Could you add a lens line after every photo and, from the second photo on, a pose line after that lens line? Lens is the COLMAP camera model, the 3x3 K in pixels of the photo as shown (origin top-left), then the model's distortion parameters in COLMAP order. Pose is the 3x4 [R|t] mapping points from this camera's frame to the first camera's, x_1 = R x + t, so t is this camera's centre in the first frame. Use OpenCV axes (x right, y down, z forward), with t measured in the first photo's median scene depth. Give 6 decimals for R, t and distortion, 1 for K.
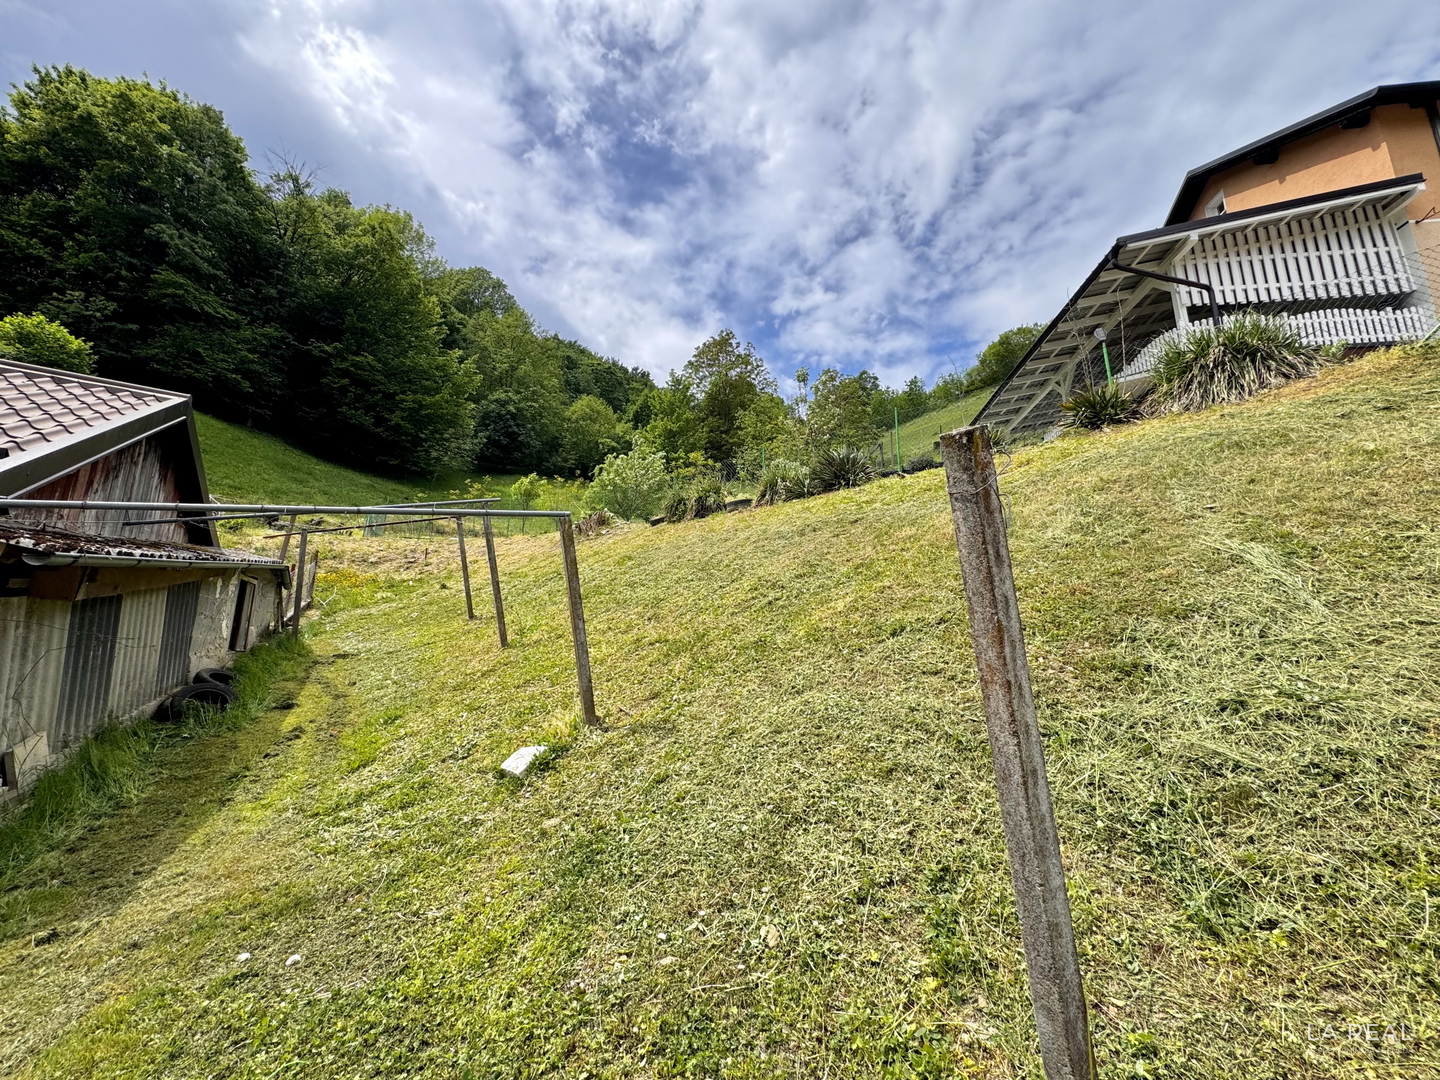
lens RADIAL K [[573.2, 0, 720.8], [0, 573.2, 535.1], [0, 0, 1]] dist [-0.005357, 0.000936]
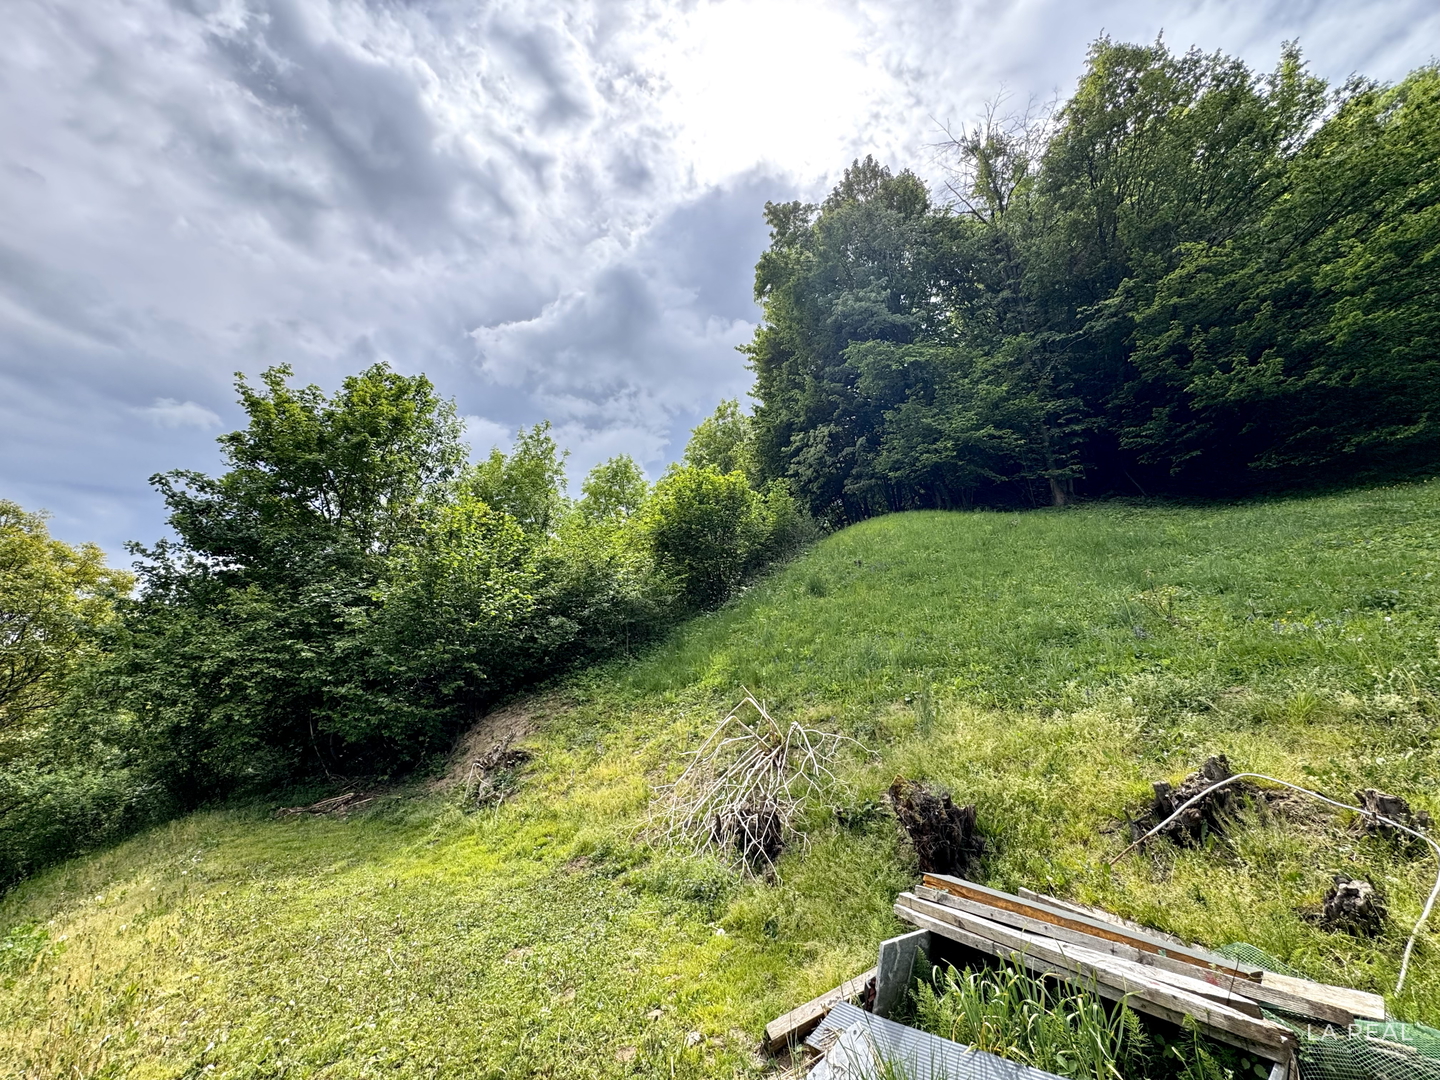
lens RADIAL K [[573.2, 0, 714.0], [0, 573.2, 535.5], [0, 0, 1]] dist [-0.005357, 0.000936]
pose [[0.128363, -0.362187, -0.923225, -0.244364], [0.207197, 0.920176, -0.332183, -0.029390], [0.969842, -0.148649, 0.193160, 0.379010]]
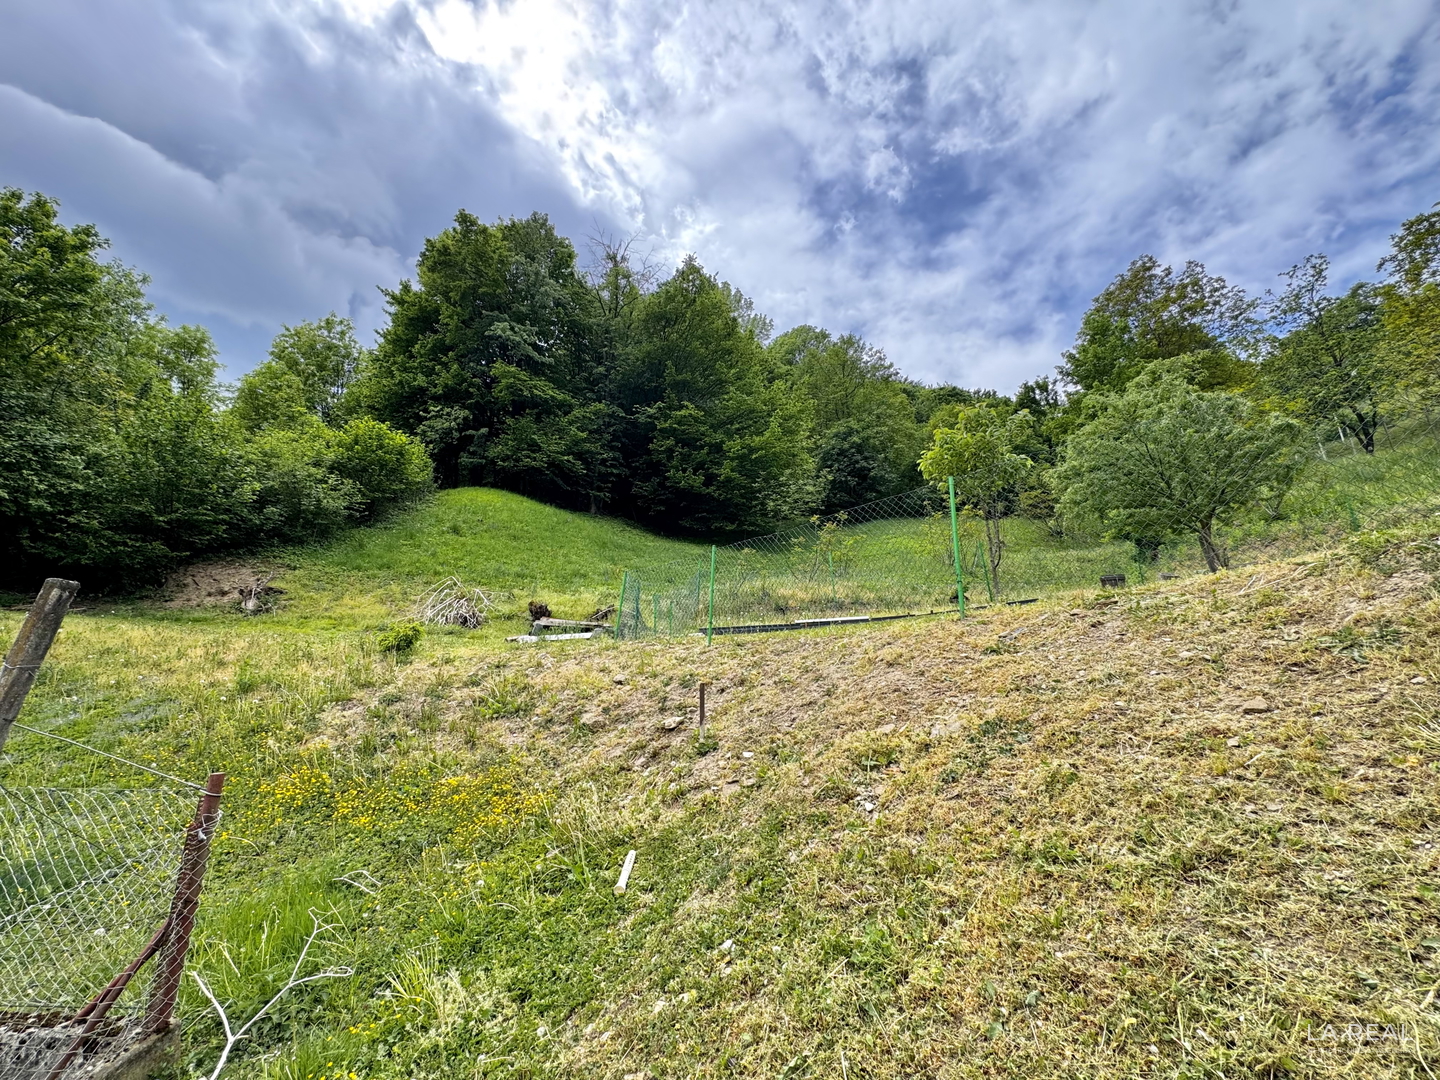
lens RADIAL K [[573.2, 0, 725.1], [0, 573.2, 536.1], [0, 0, 1]] dist [-0.005357, 0.000936]
pose [[0.825216, -0.168481, -0.539103, -0.105953], [0.114422, 0.984550, -0.132545, -0.003145], [0.553106, 0.047693, 0.831745, 0.239616]]
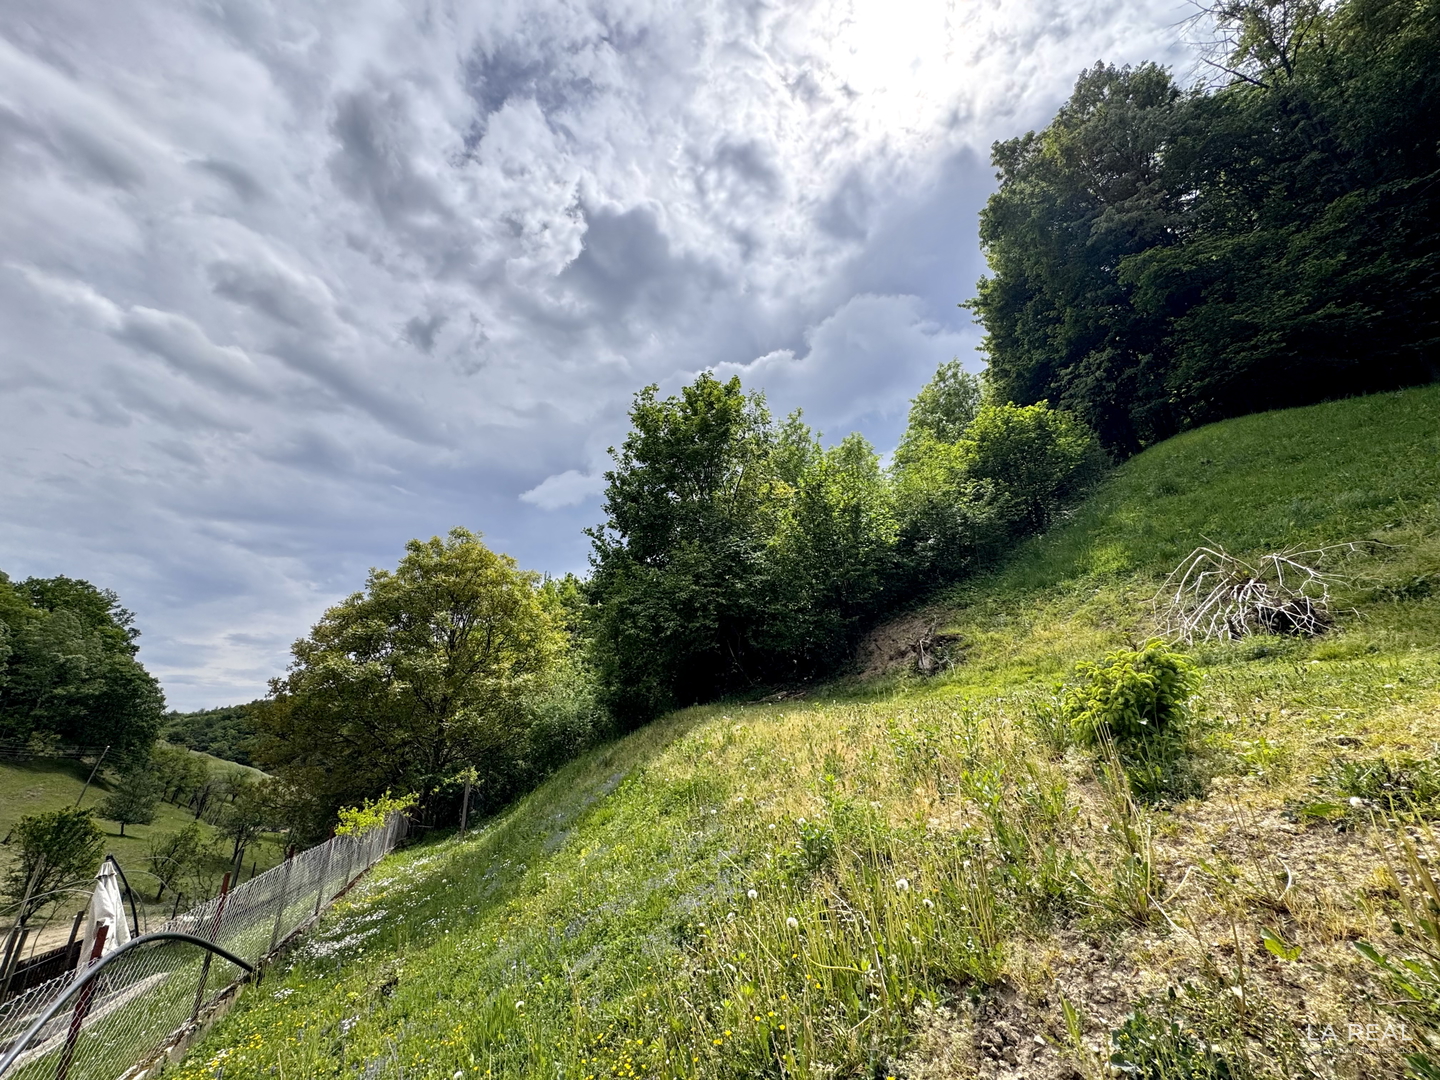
lens RADIAL K [[573.2, 0, 711.4], [0, 573.2, 537.0], [0, 0, 1]] dist [-0.005357, 0.000936]
pose [[-0.208218, -0.354297, -0.911657, -0.214909], [0.209464, 0.894309, -0.395395, -0.007476], [0.955390, -0.273287, -0.111999, 0.299629]]
